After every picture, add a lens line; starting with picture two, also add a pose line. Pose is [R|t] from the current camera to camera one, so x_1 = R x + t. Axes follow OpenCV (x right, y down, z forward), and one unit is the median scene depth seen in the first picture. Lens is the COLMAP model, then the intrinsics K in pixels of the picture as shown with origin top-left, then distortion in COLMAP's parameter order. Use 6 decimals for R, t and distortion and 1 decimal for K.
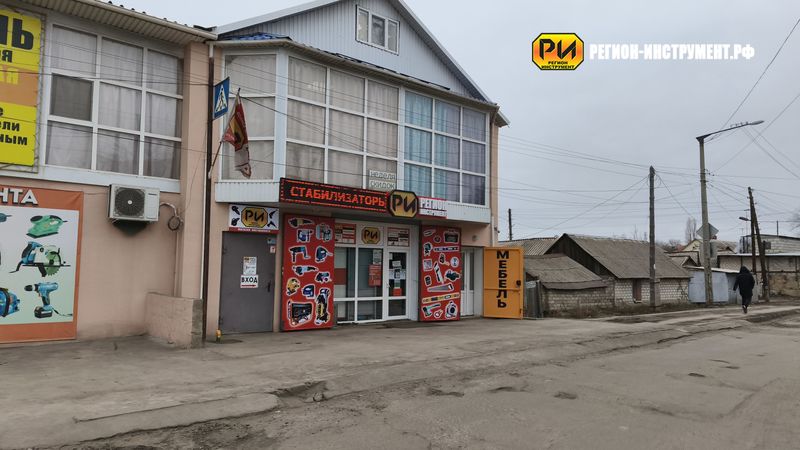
lens RADIAL K [[522.5, 0, 399.1], [0, 522.5, 226.9], [0, 0, 1]] dist [0.069226, -0.049698]
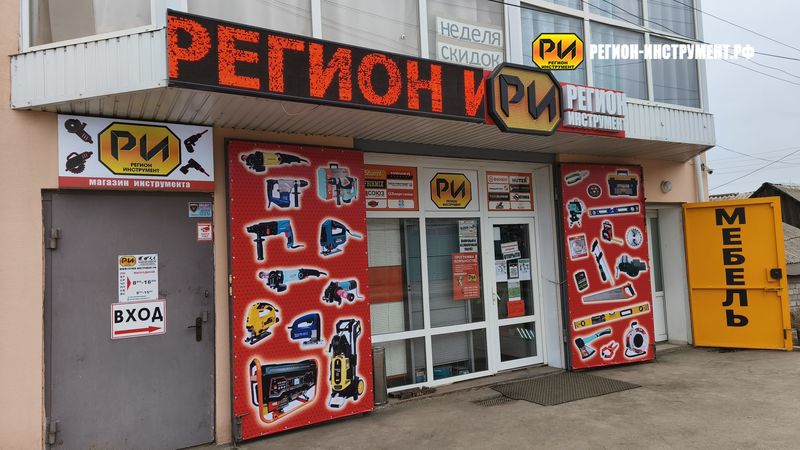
lens RADIAL K [[522.5, 0, 399.1], [0, 522.5, 226.9], [0, 0, 1]] dist [0.069226, -0.049698]
pose [[0.985454, -0.066110, -0.156558, -0.030749], [0.070549, 0.997244, 0.022962, 0.036427], [0.154608, -0.033673, 0.987402, 0.567196]]
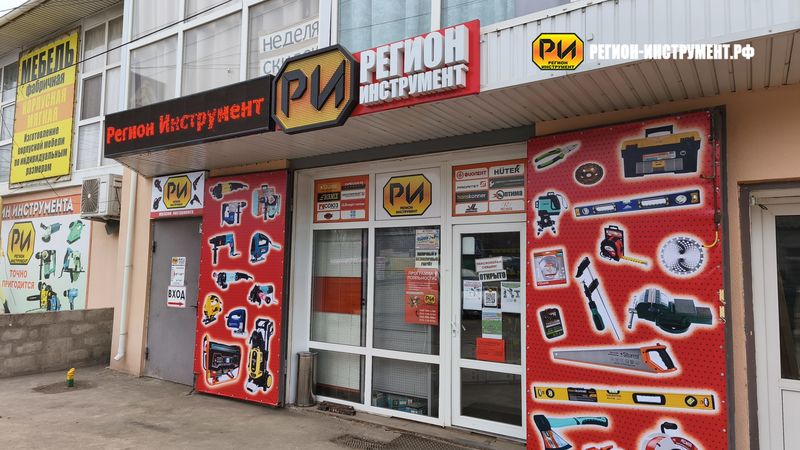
lens RADIAL K [[522.5, 0, 399.1], [0, 522.5, 226.9], [0, 0, 1]] dist [0.069226, -0.049698]
pose [[0.310806, -0.088458, -0.946348, 0.337282], [0.063348, 0.995374, -0.072236, 0.072677], [0.948360, -0.037498, 0.314972, 0.916330]]
